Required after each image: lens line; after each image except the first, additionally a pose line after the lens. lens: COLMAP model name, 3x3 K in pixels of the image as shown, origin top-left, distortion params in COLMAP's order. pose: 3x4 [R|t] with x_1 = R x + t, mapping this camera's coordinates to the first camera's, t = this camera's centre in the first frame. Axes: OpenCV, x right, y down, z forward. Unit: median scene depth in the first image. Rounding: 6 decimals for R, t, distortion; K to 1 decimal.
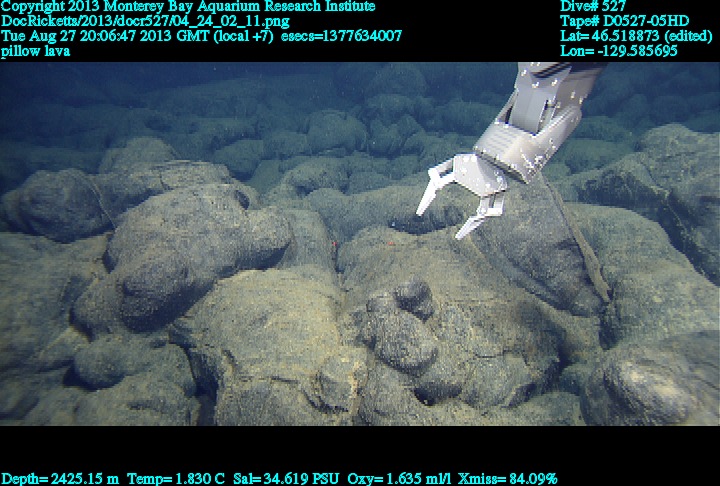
lens RADIAL K [[449.2, 0, 360.0], [0, 449.2, 243.0], [0, 0, 1]] dist [-0.000999, 0.000312]
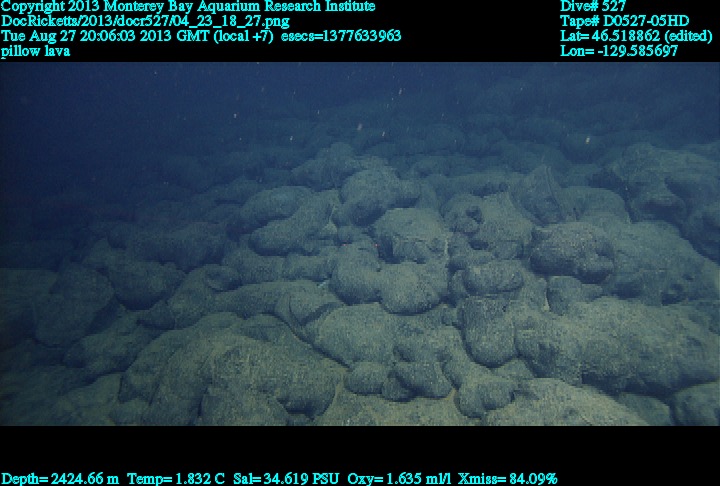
lens RADIAL K [[449.2, 0, 360.0], [0, 449.2, 243.0], [0, 0, 1]] dist [-0.000999, 0.000312]
pose [[0.974962, 0.068316, -0.211619, 0.023596], [-0.067365, 0.997660, 0.011707, 0.166291], [0.211923, 0.002842, 0.977282, -0.872129]]
